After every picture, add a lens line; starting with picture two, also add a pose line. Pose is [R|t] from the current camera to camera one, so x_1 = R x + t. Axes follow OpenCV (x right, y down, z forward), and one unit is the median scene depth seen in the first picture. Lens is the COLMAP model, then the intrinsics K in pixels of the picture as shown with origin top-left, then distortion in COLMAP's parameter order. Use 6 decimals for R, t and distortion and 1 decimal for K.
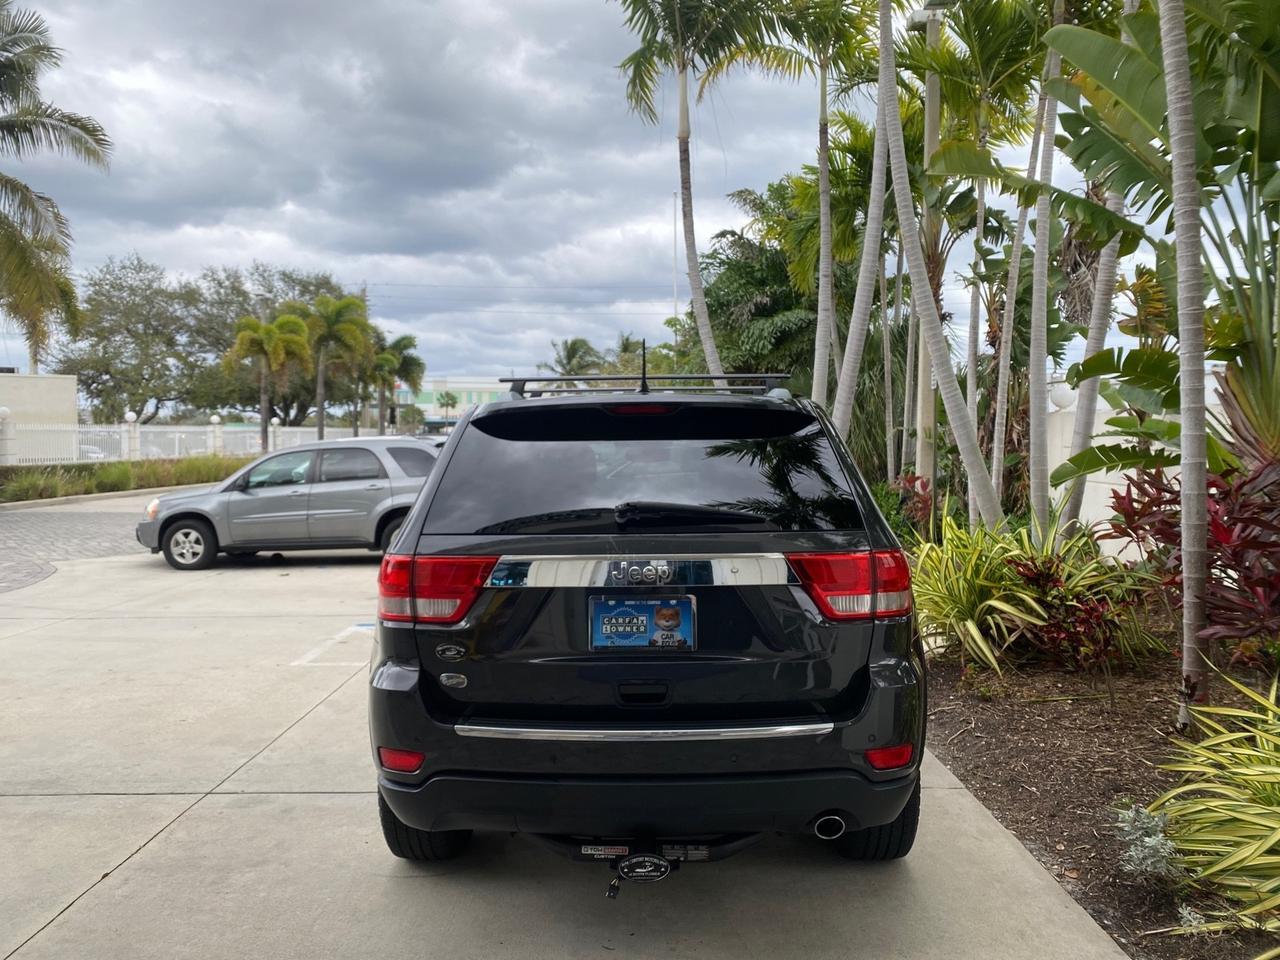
lens RADIAL K [[983.7, 0, 637.1], [0, 983.7, 473.1], [0, 0, 1]] dist [0.011907, -0.009735]
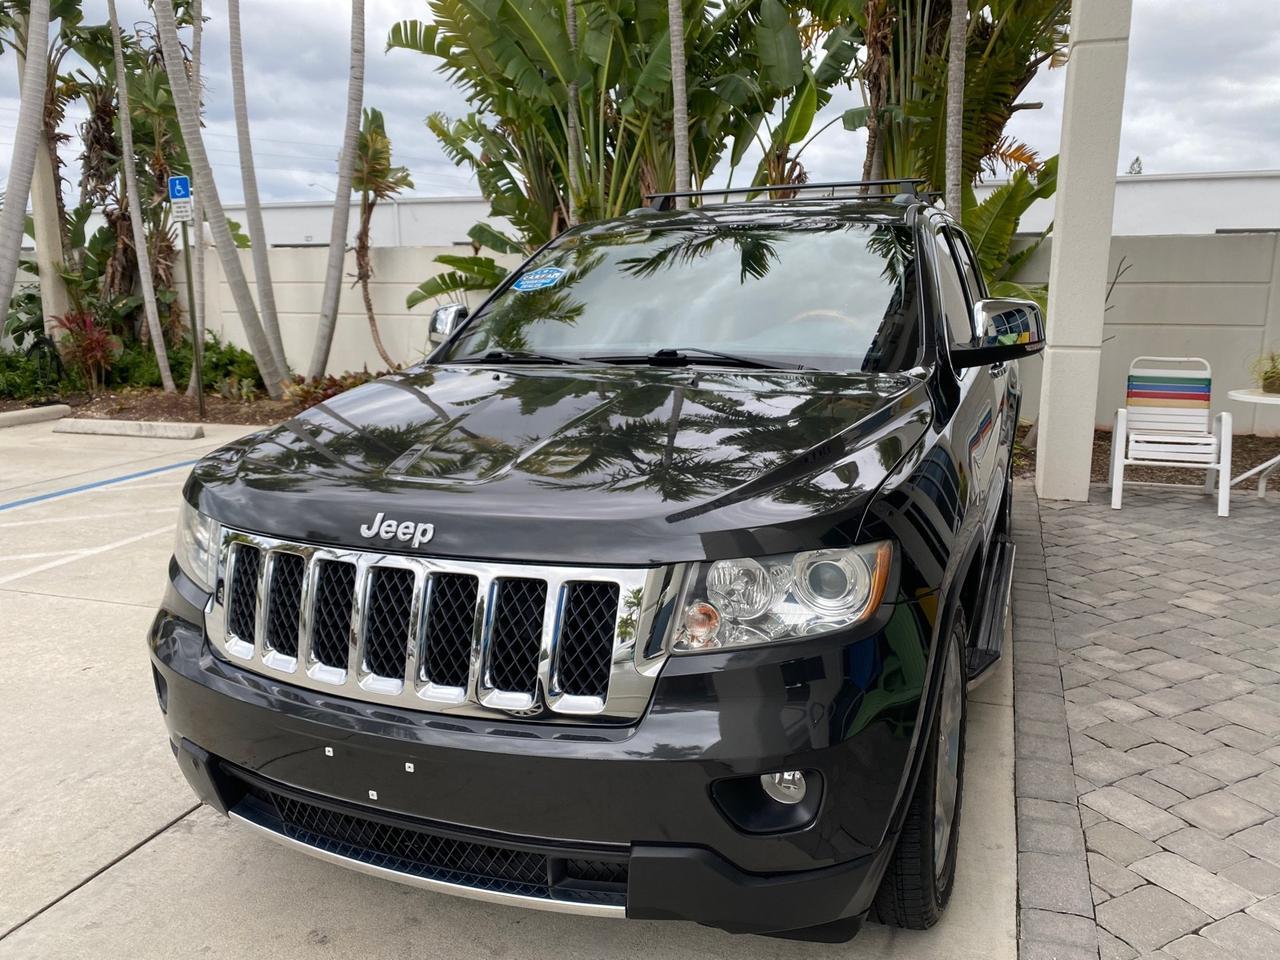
lens RADIAL K [[983.7, 0, 637.1], [0, 983.7, 473.1], [0, 0, 1]] dist [0.011907, -0.009735]
pose [[0.343429, -0.180755, 0.921620, -0.751464], [0.038853, 0.983199, 0.178355, 0.007490], [-0.938375, -0.025445, 0.344681, 0.327352]]
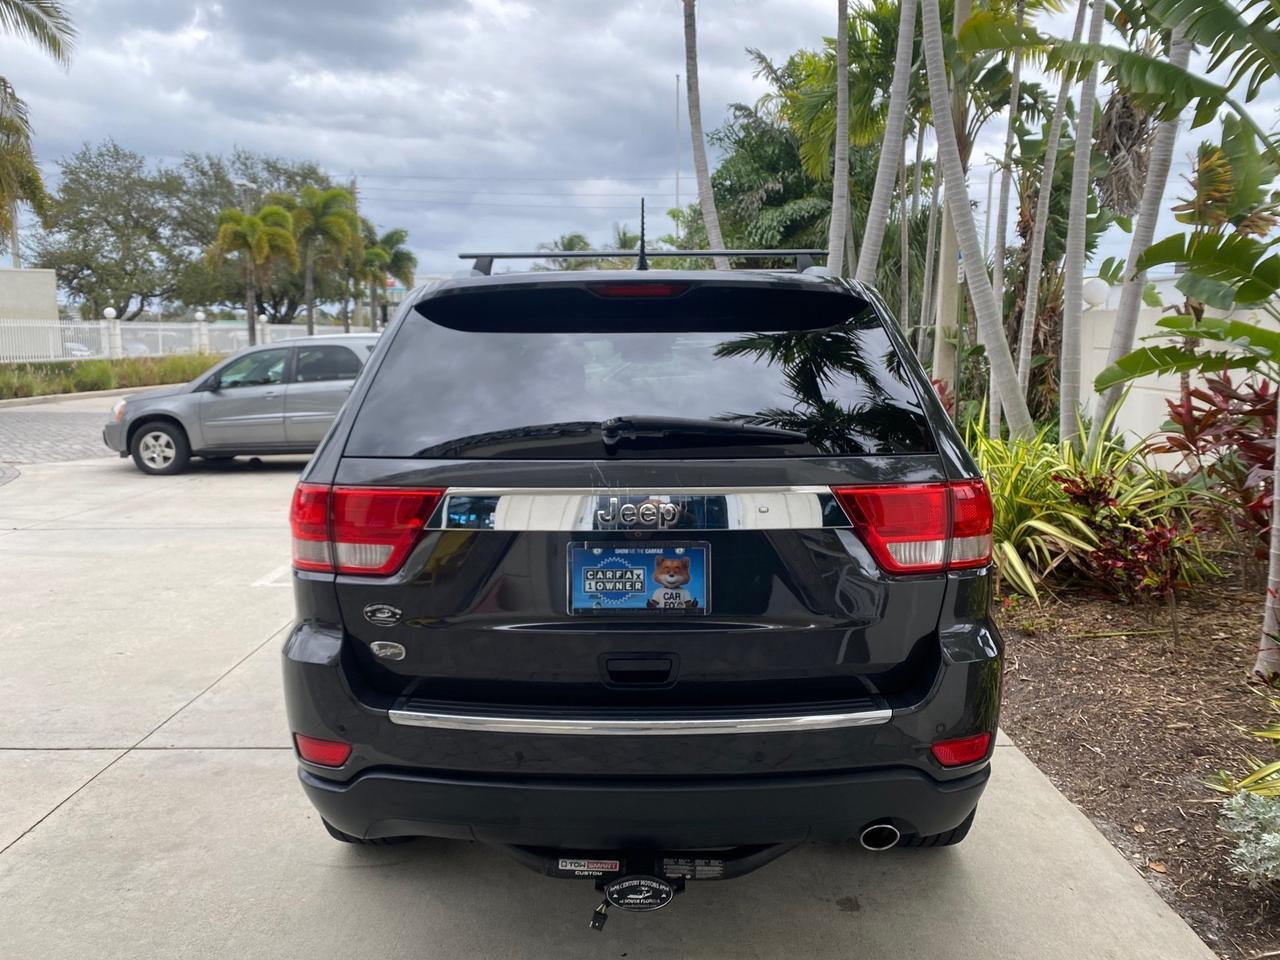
lens RADIAL K [[984.9, 0, 642.4], [0, 984.9, 476.3], [0, 0, 1]] dist [0.006190, 0.000089]
pose [[0.999972, 0.004006, 0.006294, 0.001379], [-0.004634, 0.994648, 0.103219, -0.000548], [-0.005847, -0.103245, 0.994639, 0.106733]]
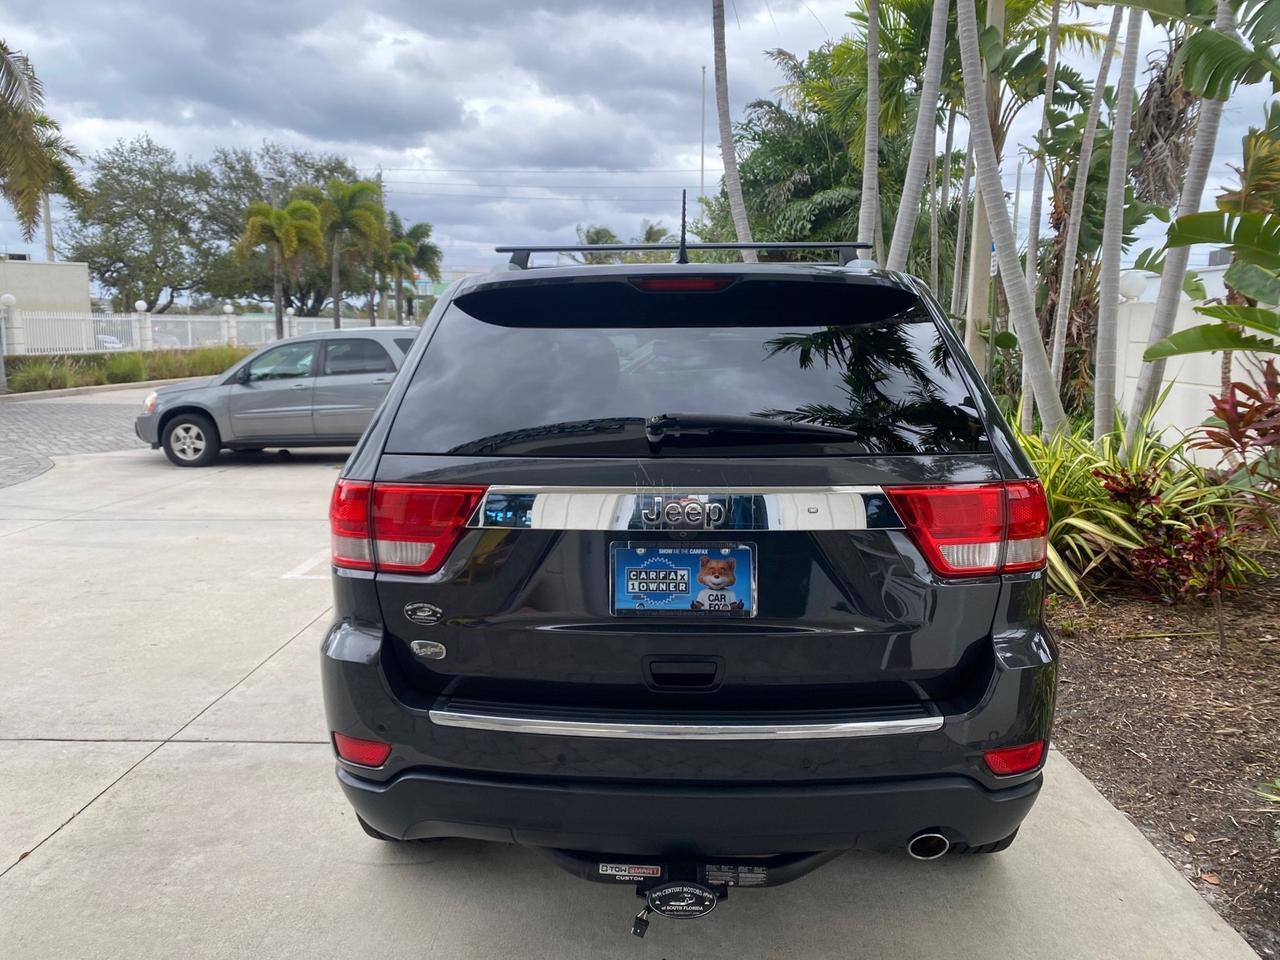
lens RADIAL K [[983.7, 0, 637.1], [0, 983.7, 473.1], [0, 0, 1]] dist [0.011907, -0.009735]
pose [[0.999730, 0.008927, -0.021475, -0.005410], [-0.006570, 0.994191, 0.107434, -0.001556], [0.022309, -0.107264, 0.993980, 0.113206]]
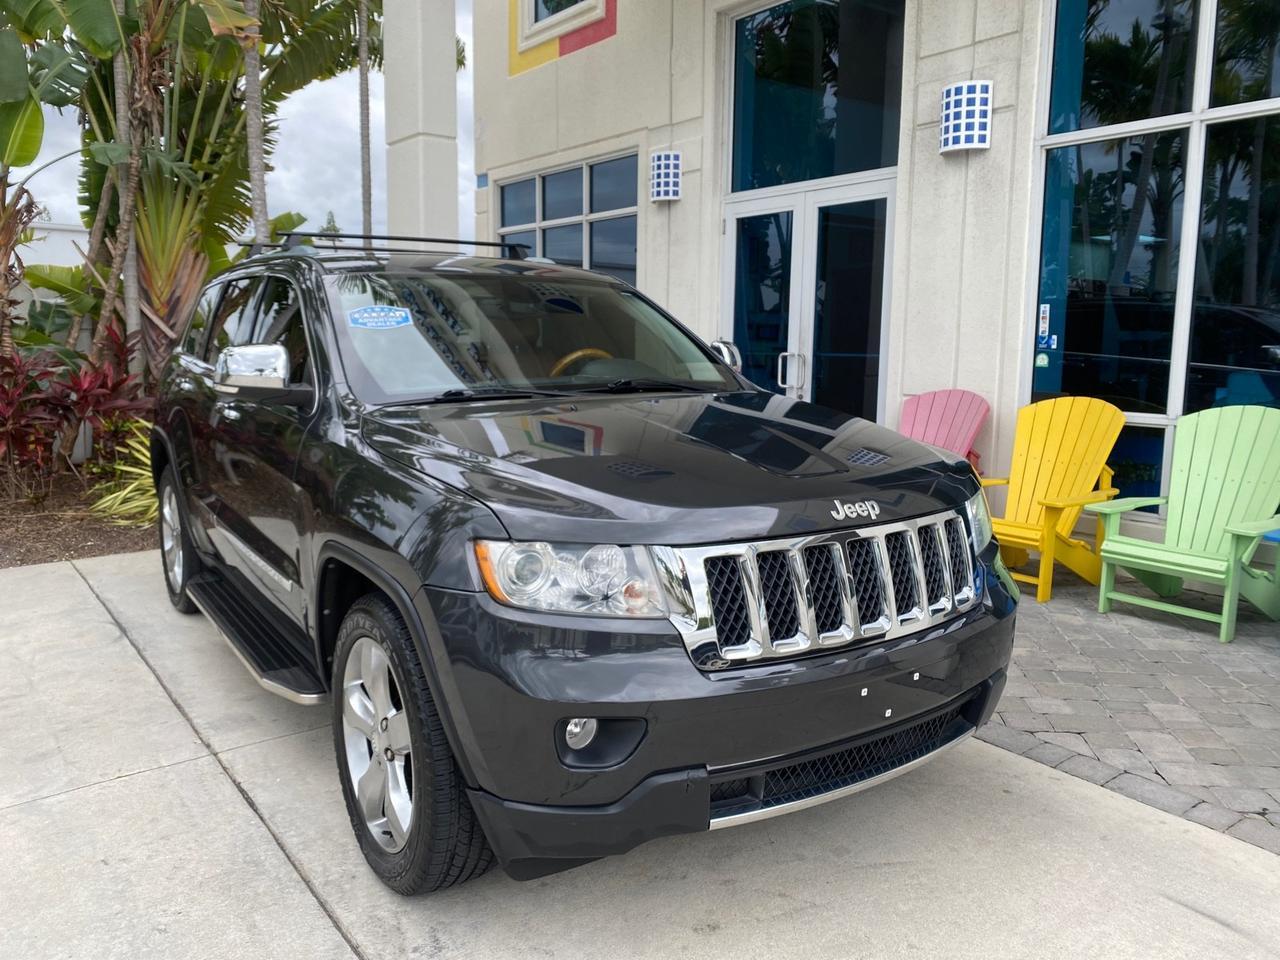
lens RADIAL K [[983.3, 0, 635.8], [0, 983.3, 475.3], [0, 0, 1]] dist [0.013166, -0.007344]
pose [[-0.599689, -0.116877, 0.791652, -0.755754], [0.020114, 0.986763, 0.160919, -0.000889], [-0.799981, 0.112424, -0.589400, 0.731108]]
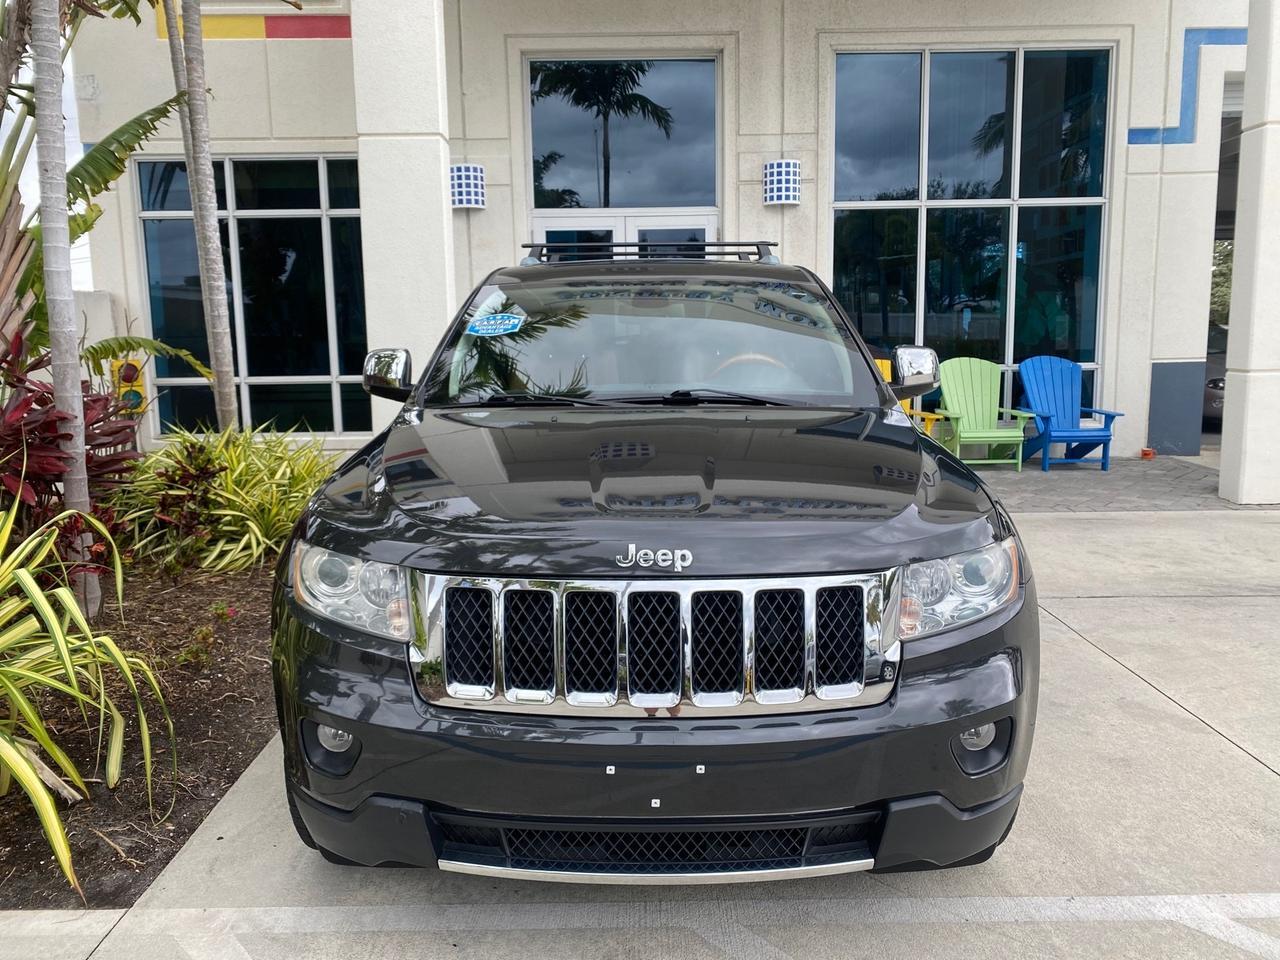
lens RADIAL K [[983.7, 0, 637.1], [0, 983.7, 473.1], [0, 0, 1]] dist [0.011907, -0.009735]
pose [[-0.999790, 0.018781, -0.008160, 0.023554], [0.016980, 0.983103, 0.182264, -0.027044], [0.011445, 0.182087, -0.983216, 1.331674]]
